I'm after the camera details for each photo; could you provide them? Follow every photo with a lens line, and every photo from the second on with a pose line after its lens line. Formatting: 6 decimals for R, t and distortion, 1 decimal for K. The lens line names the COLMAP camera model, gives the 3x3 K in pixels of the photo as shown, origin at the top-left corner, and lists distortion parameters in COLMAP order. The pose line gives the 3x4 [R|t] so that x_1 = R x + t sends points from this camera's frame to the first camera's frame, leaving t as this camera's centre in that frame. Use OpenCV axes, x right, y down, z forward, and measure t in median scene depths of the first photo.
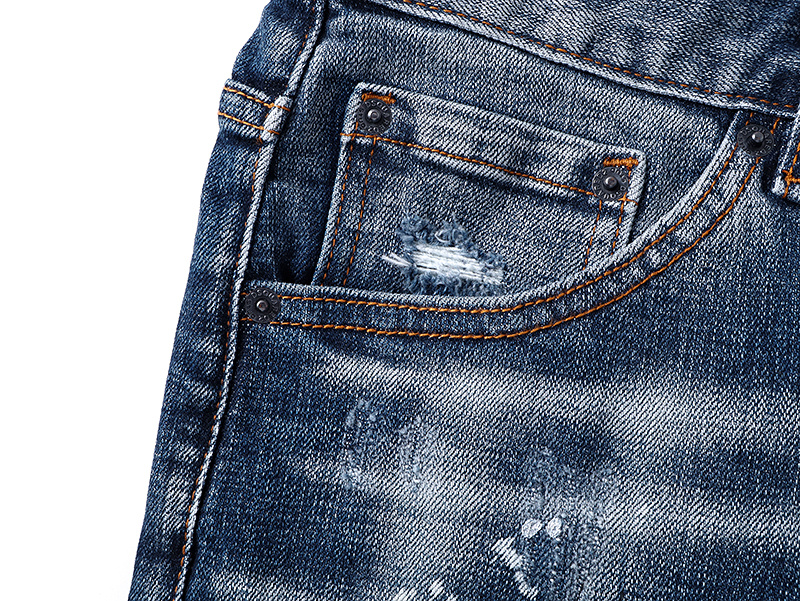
lens RADIAL K [[902.1, 0, 399.1], [0, 902.1, 304.7], [0, 0, 1]] dist [0.016071, 0.000000]
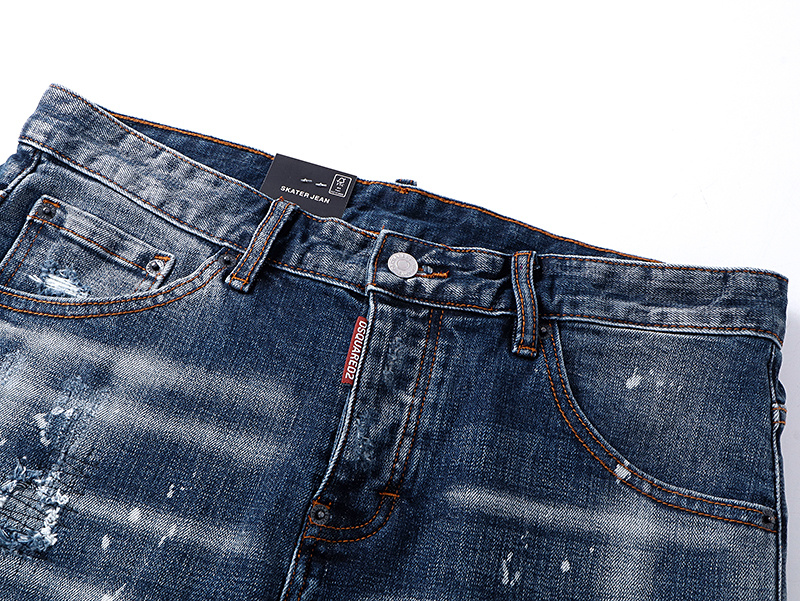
lens RADIAL K [[902.1, 0, 401.9], [0, 902.1, 298.6], [0, 0, 1]] dist [0.016071, 0.000000]
pose [[0.969433, 0.217519, 0.113514, 0.557513], [-0.162978, 0.916720, -0.364778, 0.579967], [-0.183407, 0.335128, 0.924149, -0.945886]]
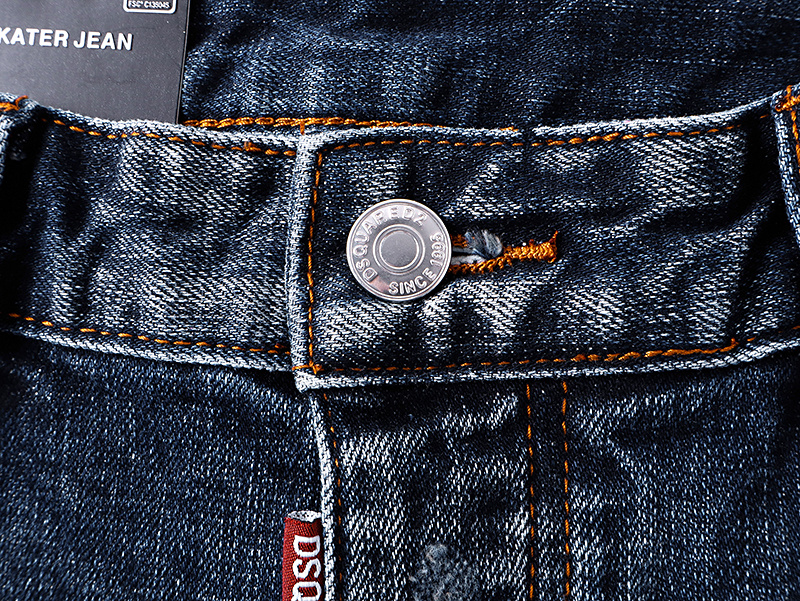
lens RADIAL K [[902.1, 0, 402.1], [0, 902.1, 296.9], [0, 0, 1]] dist [0.016071, 0.000000]
pose [[0.998364, -0.055647, 0.013156, 0.763235], [0.054268, 0.994579, 0.088697, -0.238755], [-0.018020, -0.087838, 0.995972, 0.287854]]
